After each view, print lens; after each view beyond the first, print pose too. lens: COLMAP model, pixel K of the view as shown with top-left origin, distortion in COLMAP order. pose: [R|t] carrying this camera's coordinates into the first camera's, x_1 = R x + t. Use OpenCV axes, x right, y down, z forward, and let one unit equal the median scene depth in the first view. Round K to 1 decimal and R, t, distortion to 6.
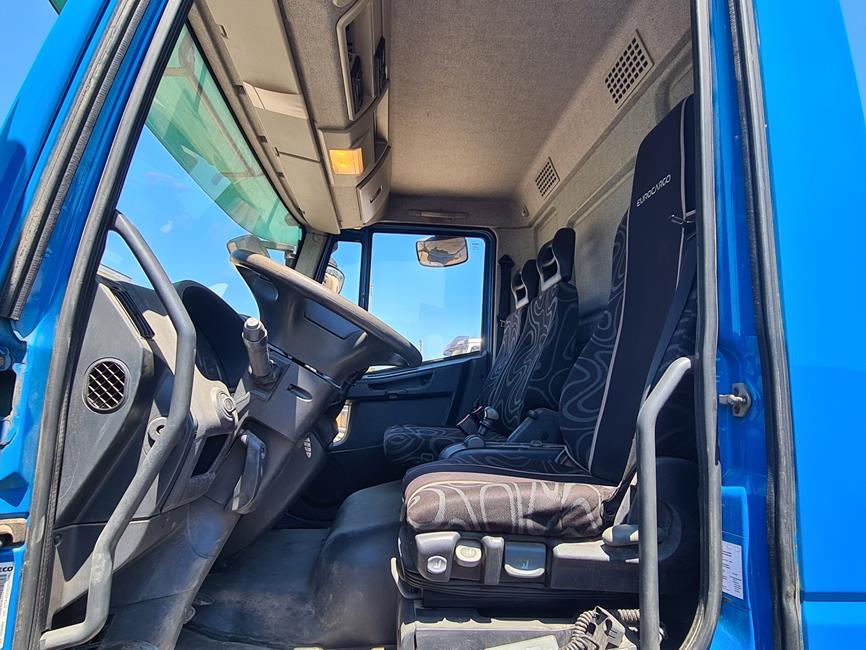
lens RADIAL K [[560.1, 0, 431.9], [0, 560.1, 323.4], [0, 0, 1]] dist [0.002797, -0.001885]
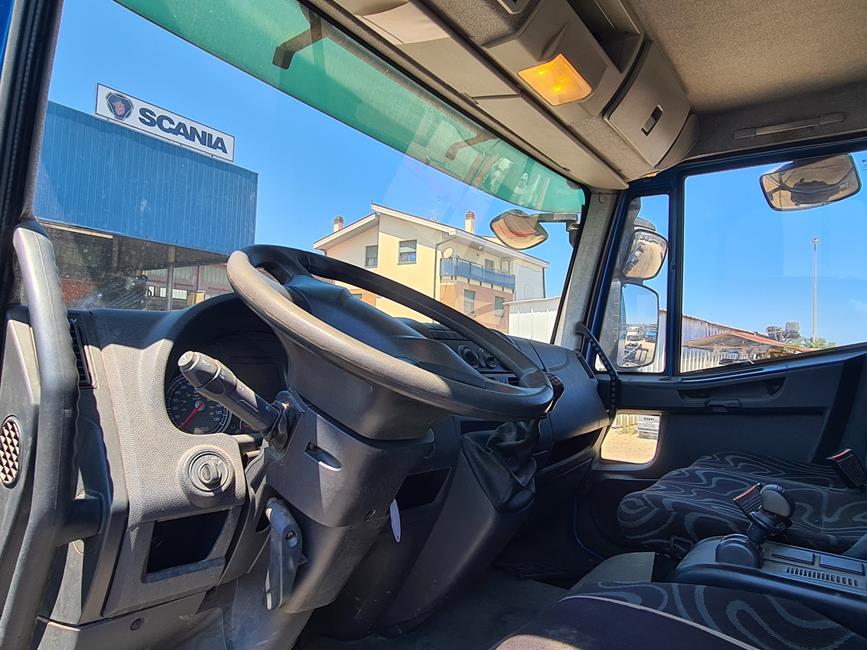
lens RADIAL K [[560.7, 0, 431.3], [0, 560.7, 322.6], [0, 0, 1]] dist [0.002797, -0.001885]
pose [[0.753960, -0.035392, -0.655966, 0.119361], [0.066207, 0.997557, 0.022276, -0.014809], [0.653575, -0.060225, 0.754462, 0.253533]]
